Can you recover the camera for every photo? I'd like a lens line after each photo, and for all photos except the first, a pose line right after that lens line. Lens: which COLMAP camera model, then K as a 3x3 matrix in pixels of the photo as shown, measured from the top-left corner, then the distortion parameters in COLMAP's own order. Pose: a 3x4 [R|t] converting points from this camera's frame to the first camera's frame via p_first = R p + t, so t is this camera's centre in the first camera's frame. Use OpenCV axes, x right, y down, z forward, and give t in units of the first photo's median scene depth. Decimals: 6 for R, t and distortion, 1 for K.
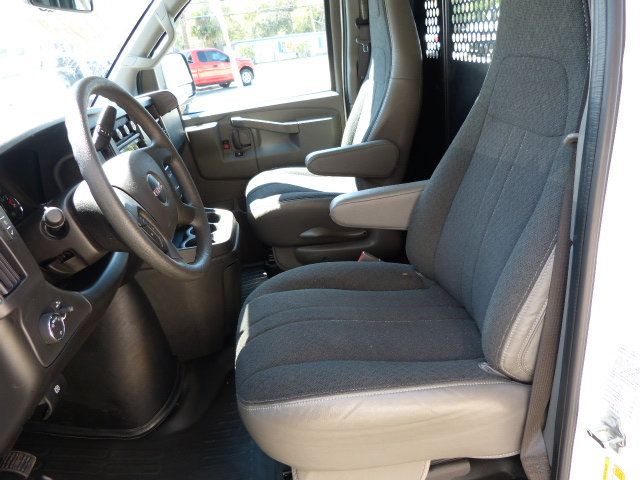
lens RADIAL K [[482.7, 0, 320.0], [0, 482.7, 240.0], [0, 0, 1]] dist [-0.041611, 0.037155]
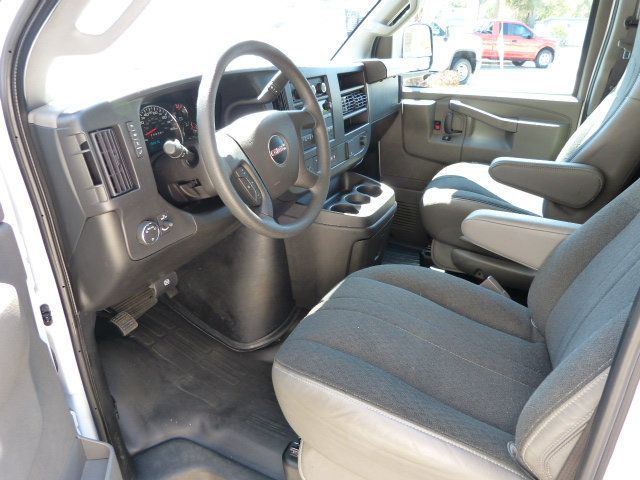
lens RADIAL K [[482.7, 0, 320.0], [0, 482.7, 240.0], [0, 0, 1]] dist [-0.041611, 0.037155]
pose [[0.828942, 0.347224, -0.438509, 0.133662], [-0.319928, 0.937413, 0.137489, -0.042137], [0.458803, 0.026321, 0.888148, 0.028036]]
